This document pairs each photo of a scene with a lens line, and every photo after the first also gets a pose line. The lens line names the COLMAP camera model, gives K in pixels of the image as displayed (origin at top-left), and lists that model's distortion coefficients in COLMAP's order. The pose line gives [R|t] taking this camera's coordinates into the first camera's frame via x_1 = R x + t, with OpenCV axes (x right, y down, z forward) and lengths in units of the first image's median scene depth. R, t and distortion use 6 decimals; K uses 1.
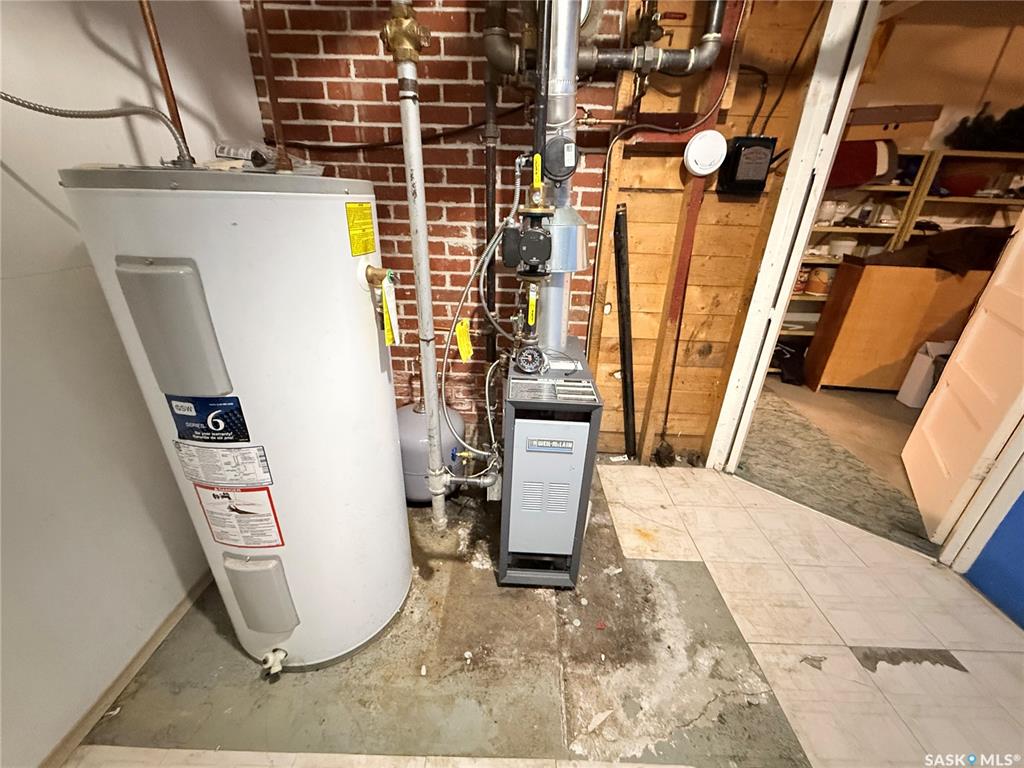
lens RADIAL K [[406.3, 0, 510.1], [0, 406.3, 383.5], [0, 0, 1]] dist [-0.000715, 0.000020]
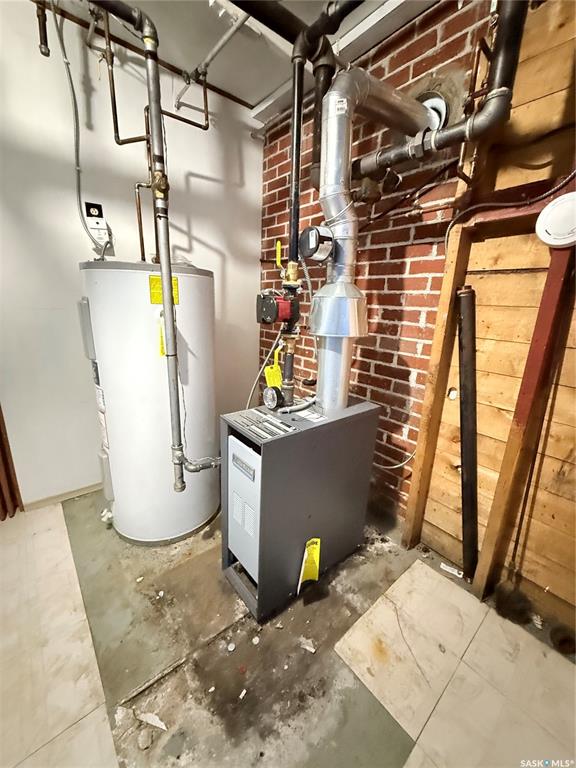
lens RADIAL K [[304.7, 0, 289.0], [0, 304.7, 382.0], [0, 0, 1]] dist [-0.000715, 0.000020]
pose [[0.665078, 0.192114, -0.721639, 0.612328], [-0.328100, 0.943251, -0.051272, -0.062918], [0.670836, 0.270870, 0.690368, 0.316645]]
